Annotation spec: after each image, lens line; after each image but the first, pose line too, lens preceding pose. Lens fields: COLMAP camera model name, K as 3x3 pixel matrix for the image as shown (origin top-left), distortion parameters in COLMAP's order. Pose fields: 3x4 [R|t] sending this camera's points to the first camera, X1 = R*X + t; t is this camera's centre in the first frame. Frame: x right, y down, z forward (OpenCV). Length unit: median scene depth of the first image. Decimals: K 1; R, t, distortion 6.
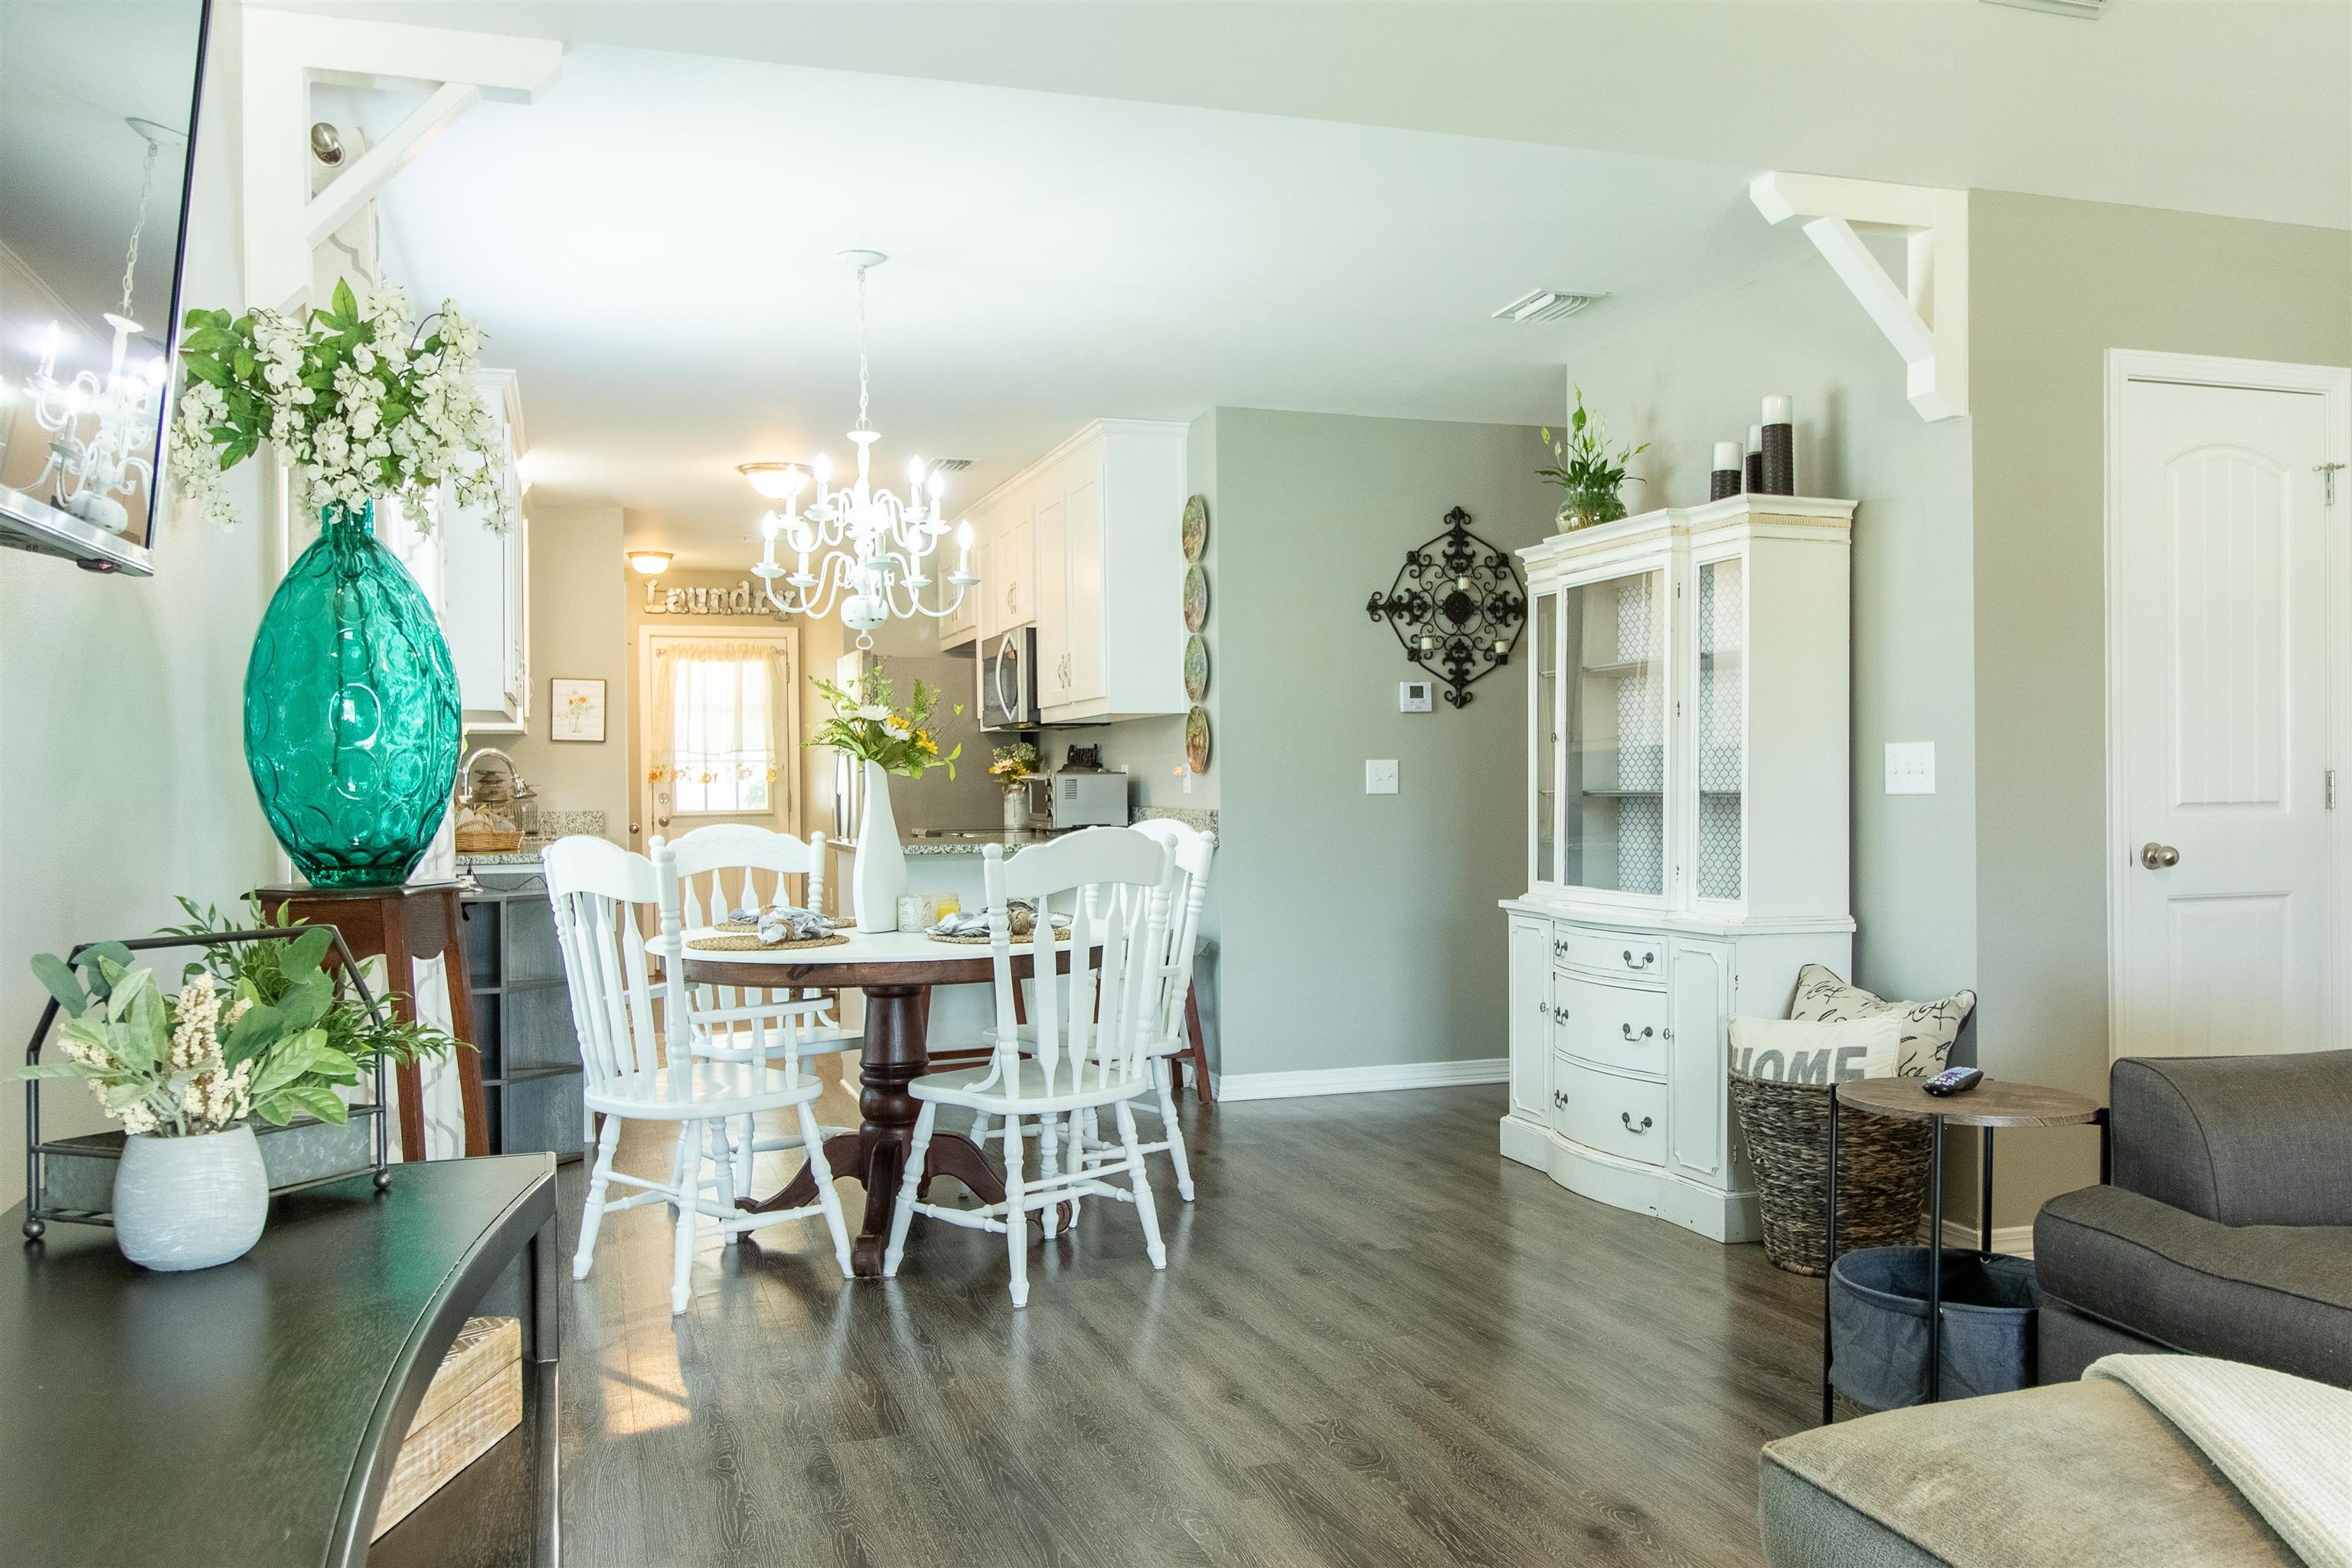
lens RADIAL K [[1838.9, 0, 1159.6], [0, 1838.9, 799.7], [0, 0, 1]] dist [0.010706, -0.007656]
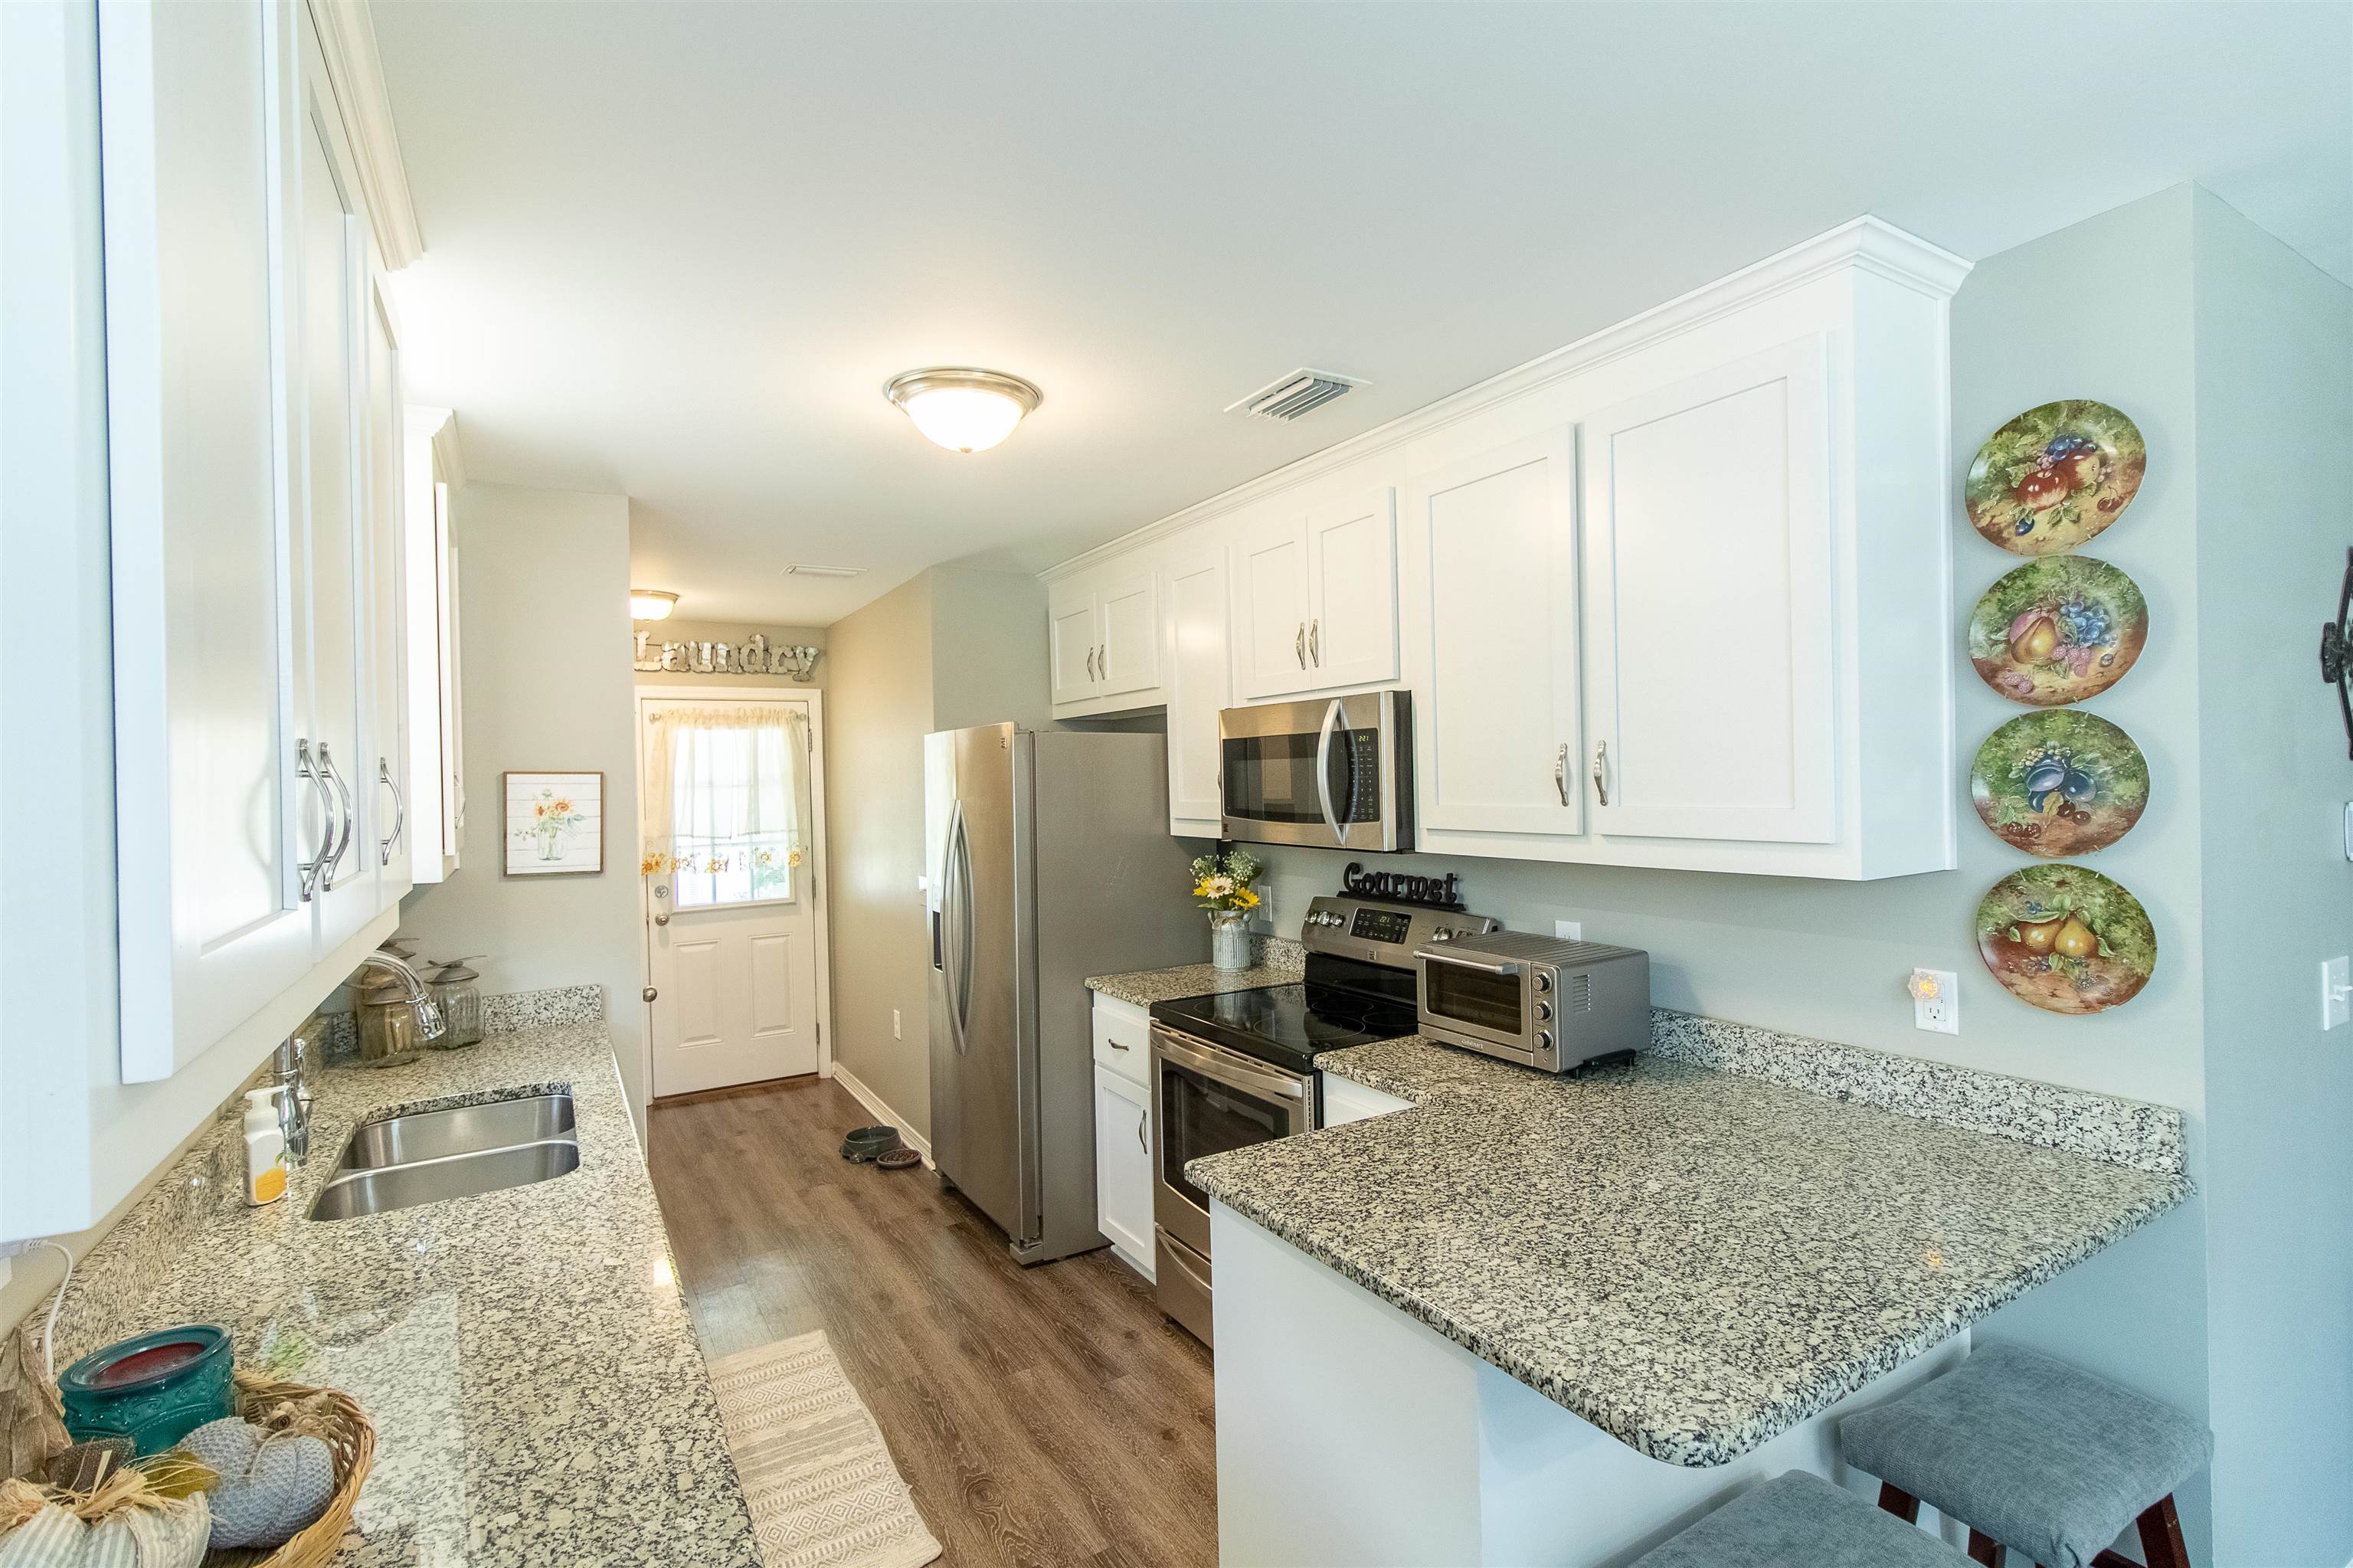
lens RADIAL K [[1071.5, 0, 1174.7], [0, 1071.5, 791.4], [0, 0, 1]] dist [0.006595, 0.000235]
pose [[0.973927, -0.015957, 0.226301, -0.377521], [0.016117, 0.999869, 0.001142, -0.108375], [-0.226290, 0.002535, 0.974057, 1.170217]]
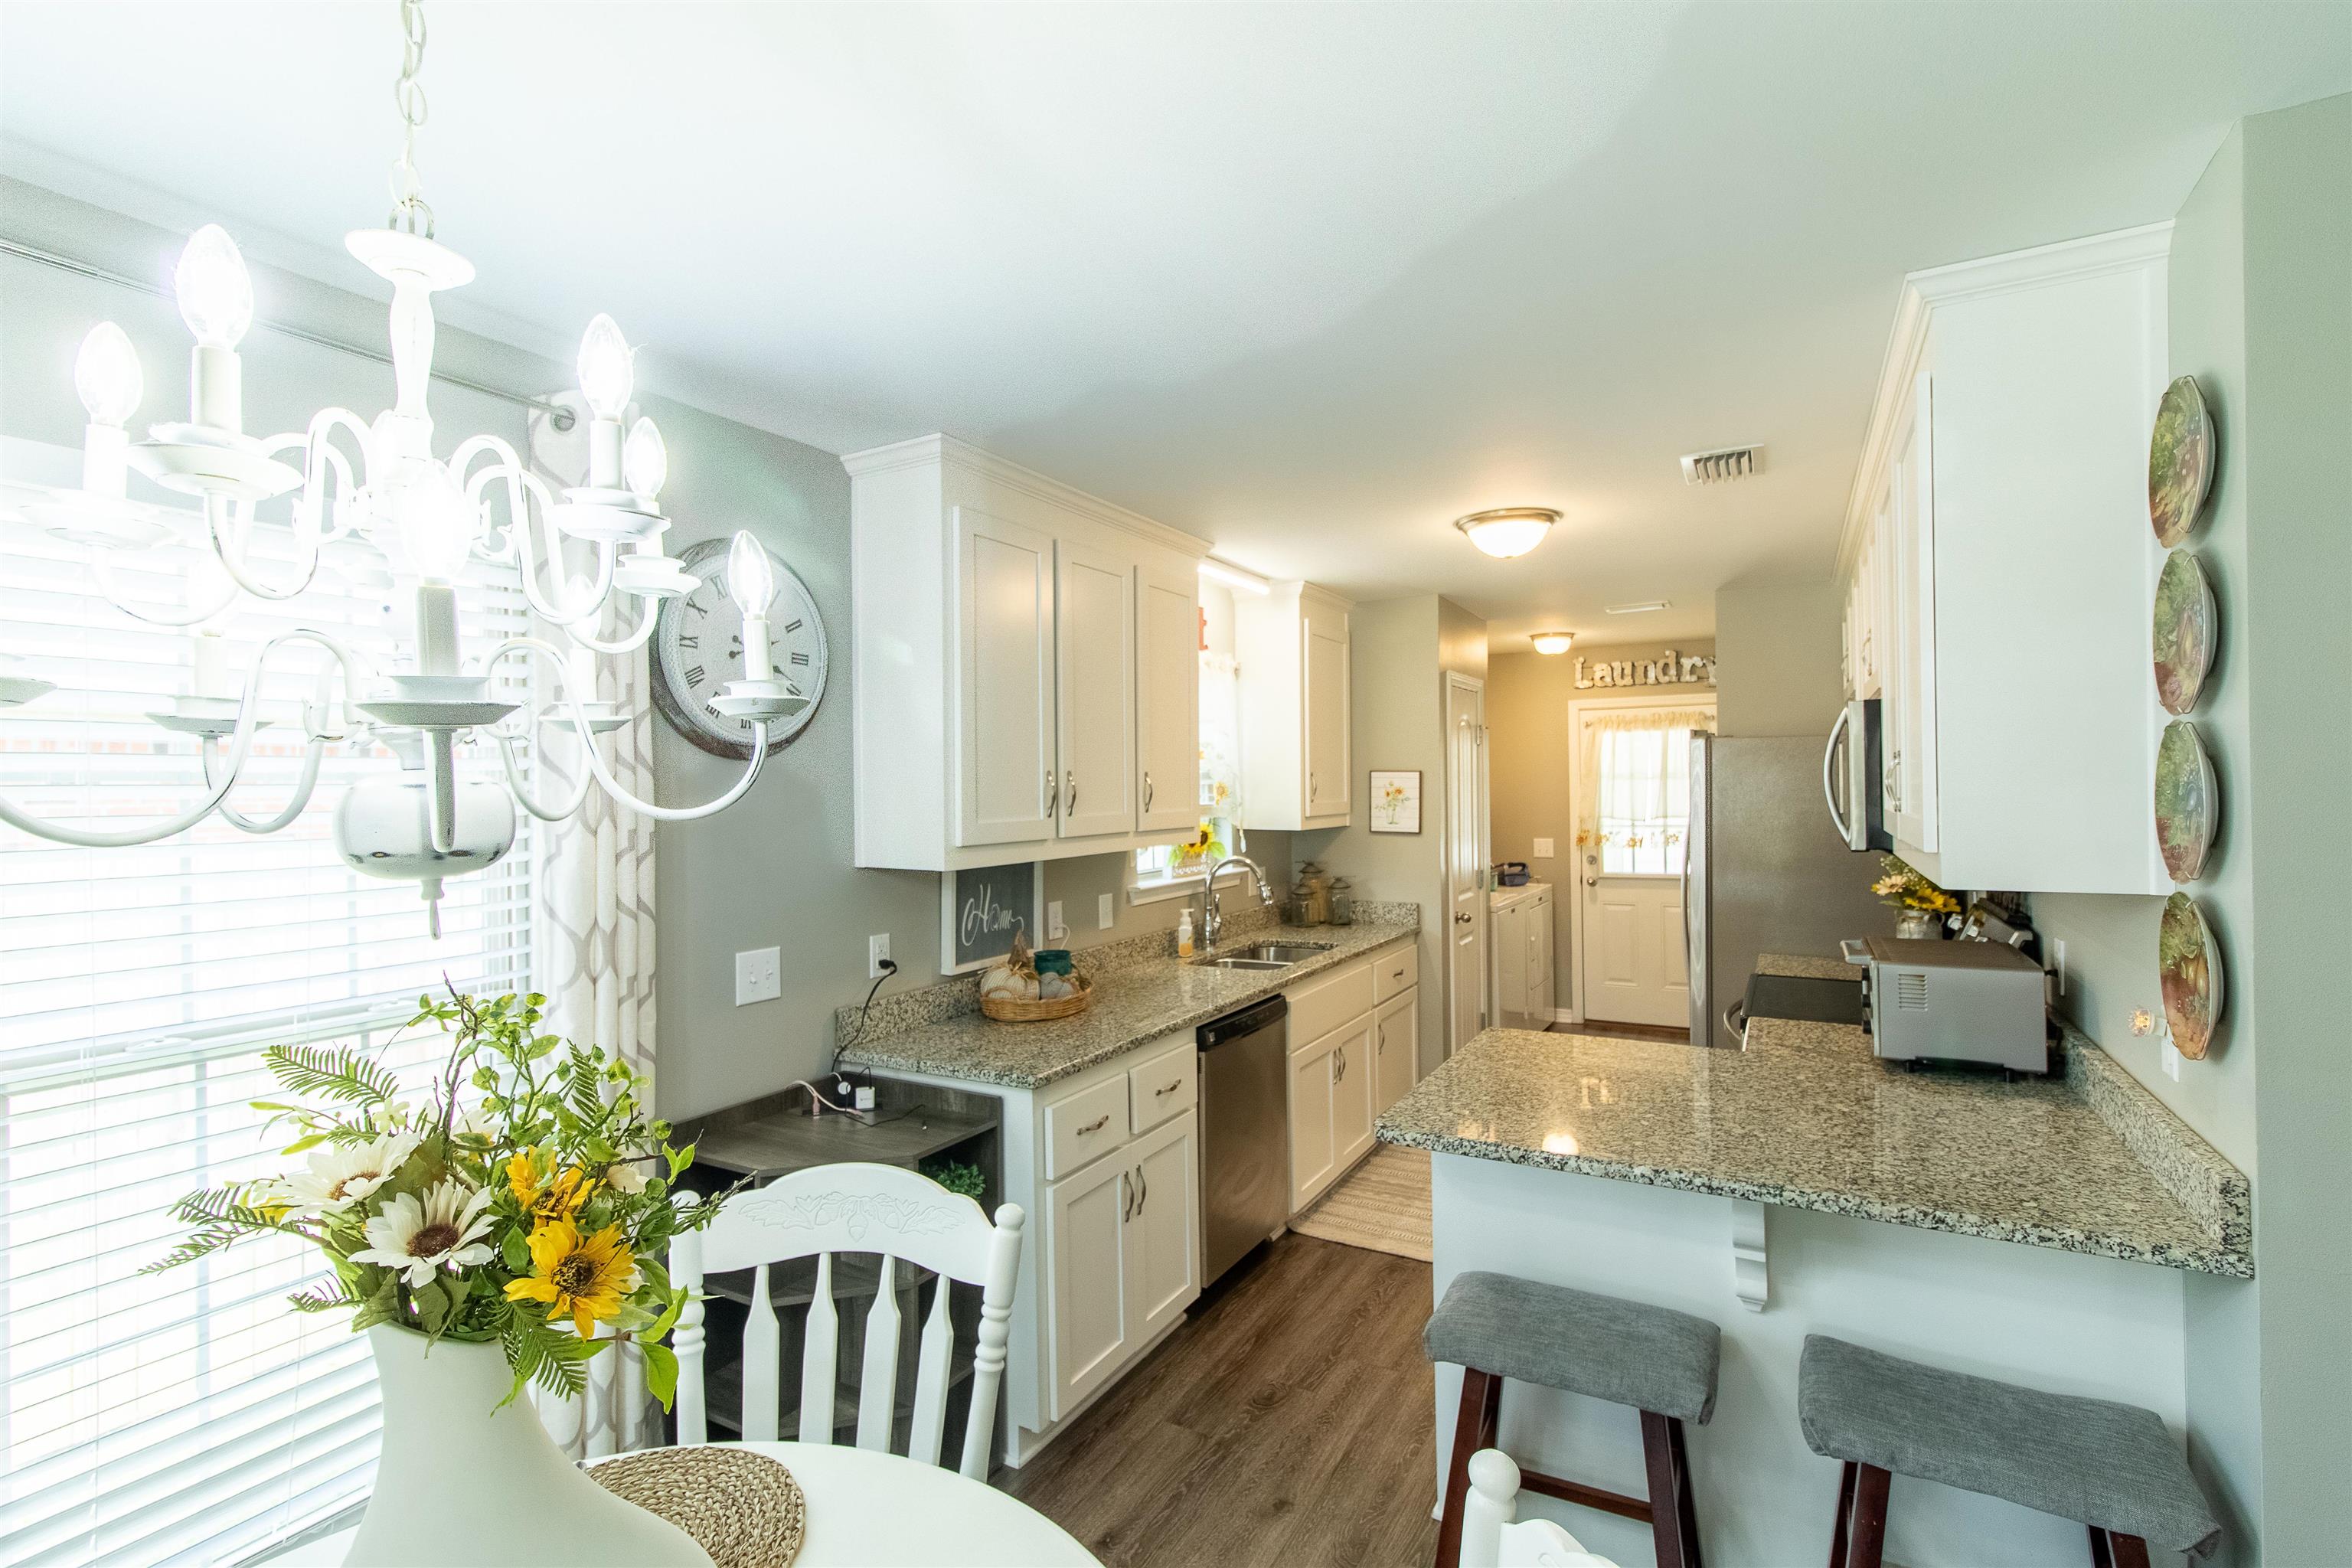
lens RADIAL K [[1071.0, 0, 1193.8], [0, 1071.0, 790.3], [0, 0, 1]] dist [0.006595, 0.000235]
pose [[0.687655, 0.003633, -0.726028, 0.063040], [-0.000055, 0.999988, 0.004952, -0.111258], [0.726037, -0.003365, 0.687647, 0.999239]]
